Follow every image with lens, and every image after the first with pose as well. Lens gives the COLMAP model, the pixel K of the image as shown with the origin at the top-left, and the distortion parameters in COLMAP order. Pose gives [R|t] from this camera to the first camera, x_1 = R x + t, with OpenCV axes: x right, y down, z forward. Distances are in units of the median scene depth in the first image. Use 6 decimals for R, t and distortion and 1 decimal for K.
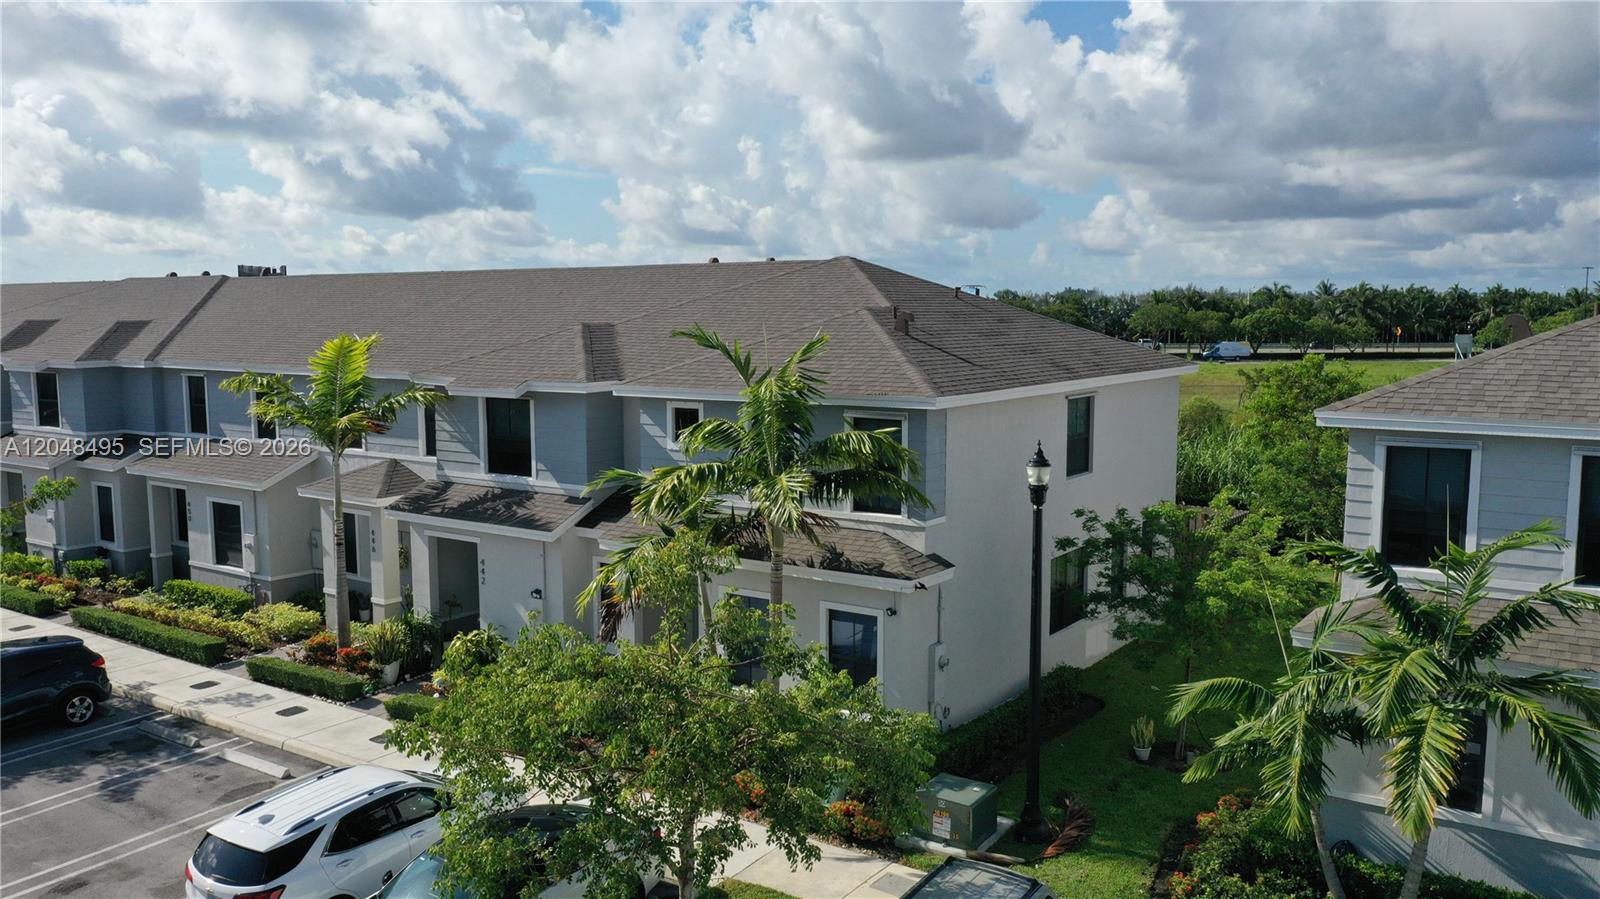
lens RADIAL K [[1239.0, 0, 797.5], [0, 1239.0, 452.7], [0, 0, 1]] dist [-0.000701, -0.004187]
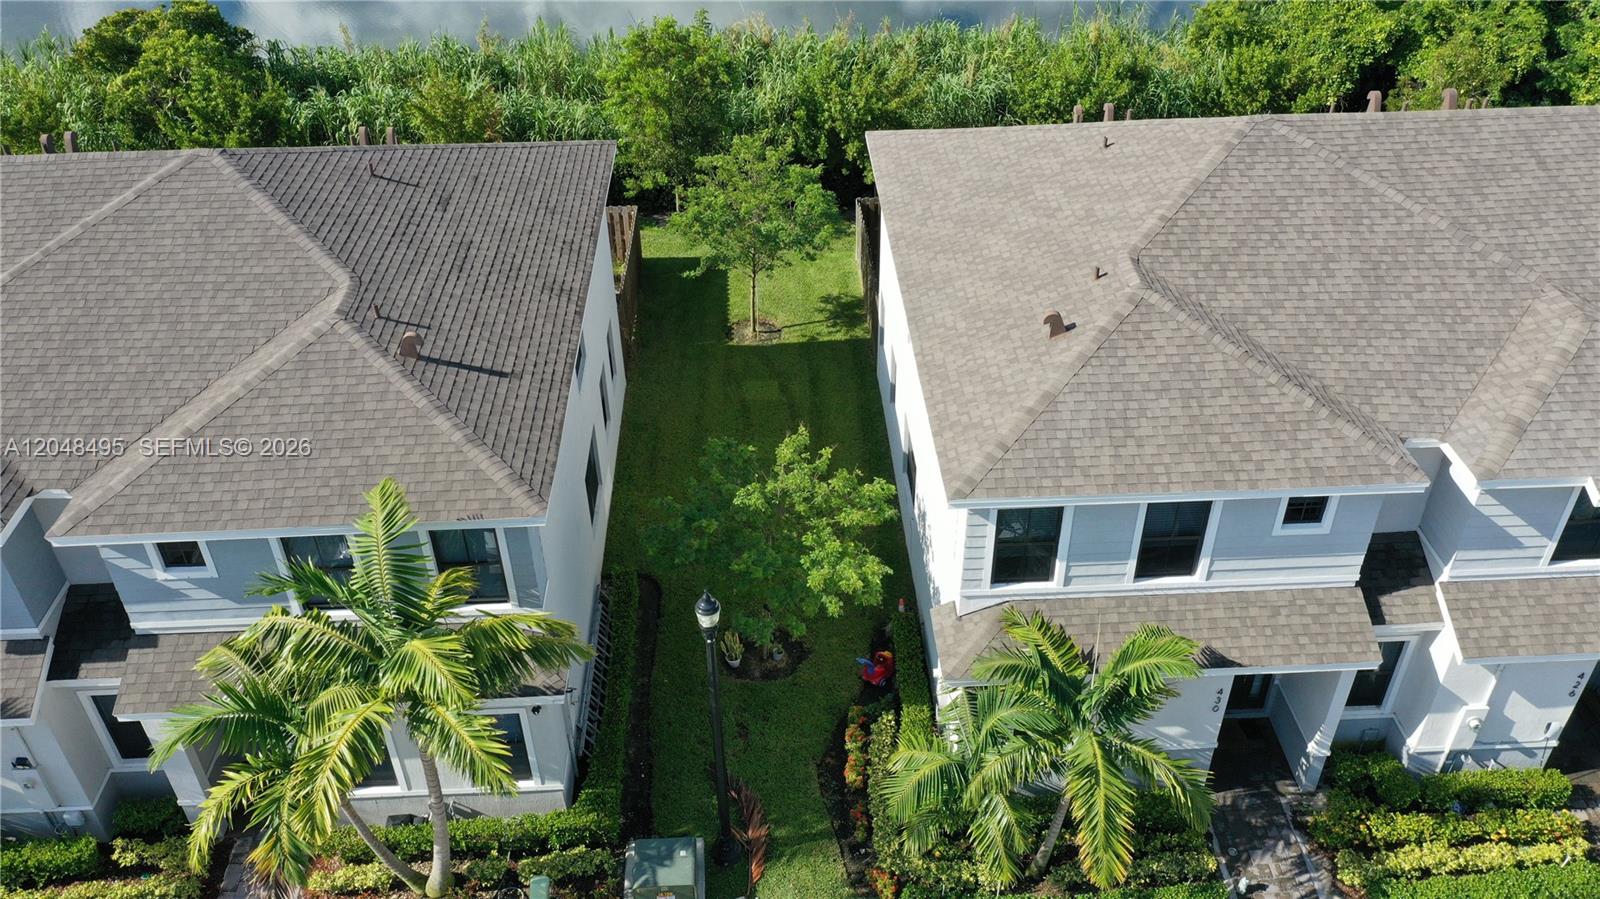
lens RADIAL K [[1239.0, 0, 797.5], [0, 1239.0, 452.7], [0, 0, 1]] dist [-0.000701, -0.004187]
pose [[0.800235, -0.362857, 0.477451, -0.119247], [0.085545, 0.857096, 0.508004, -0.410228], [-0.593554, -0.365679, 0.716919, 0.217427]]
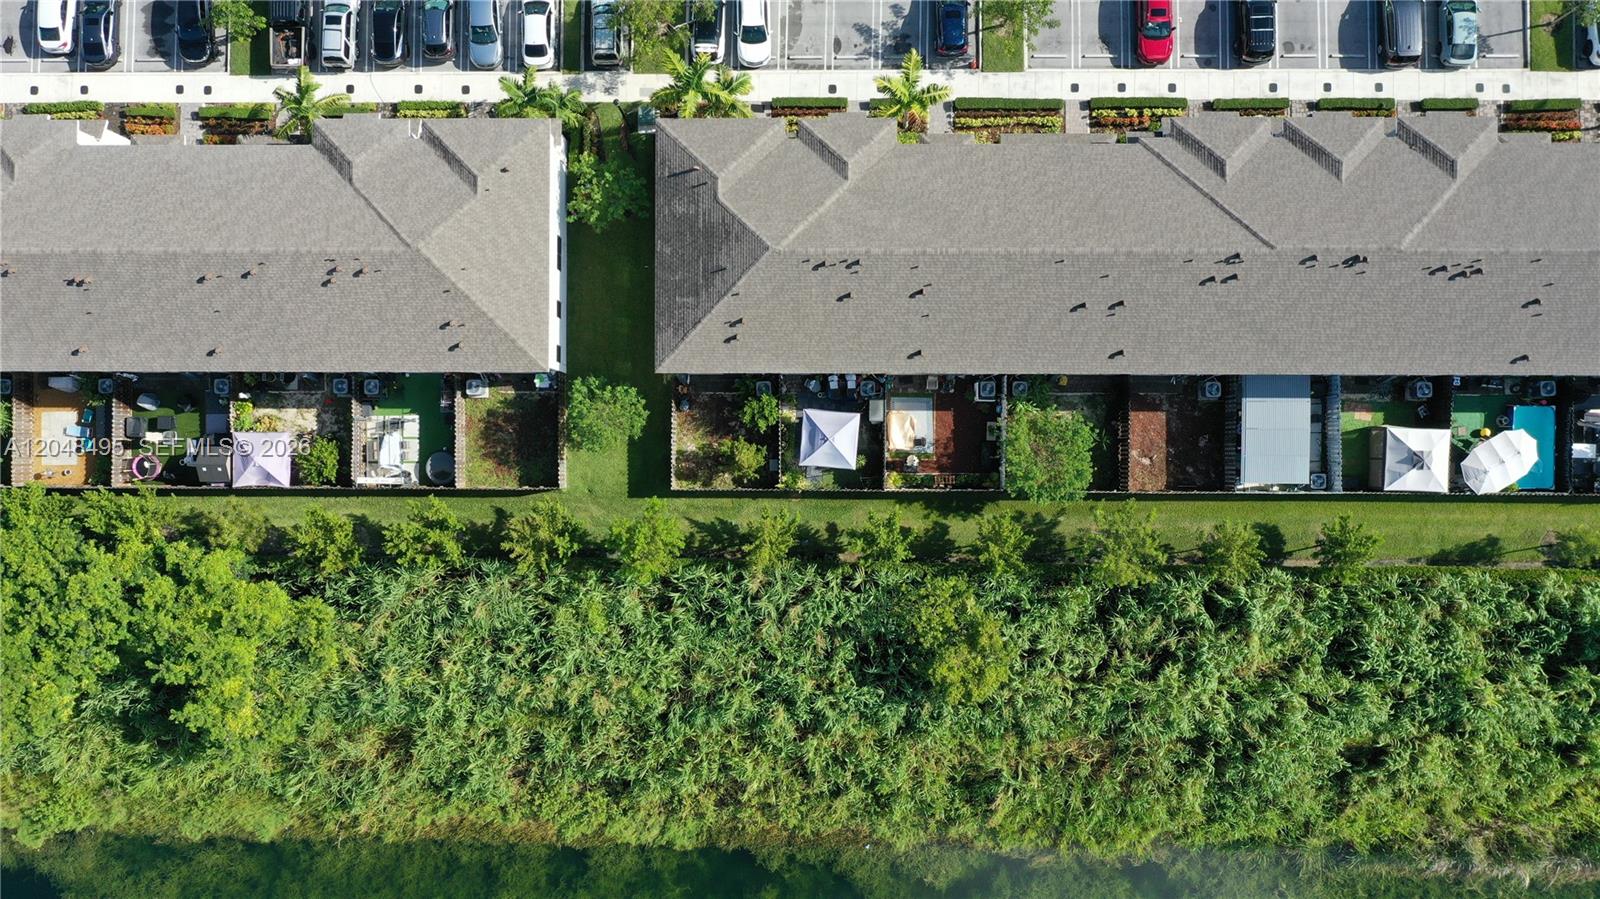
lens RADIAL K [[1239.0, 0, 797.5], [0, 1239.0, 452.7], [0, 0, 1]] dist [-0.000701, -0.004187]
pose [[-0.826726, 0.562089, 0.024068, 0.183807], [-0.043783, -0.106928, 0.993302, -2.834724], [0.560898, 0.820135, 0.113010, 1.277860]]
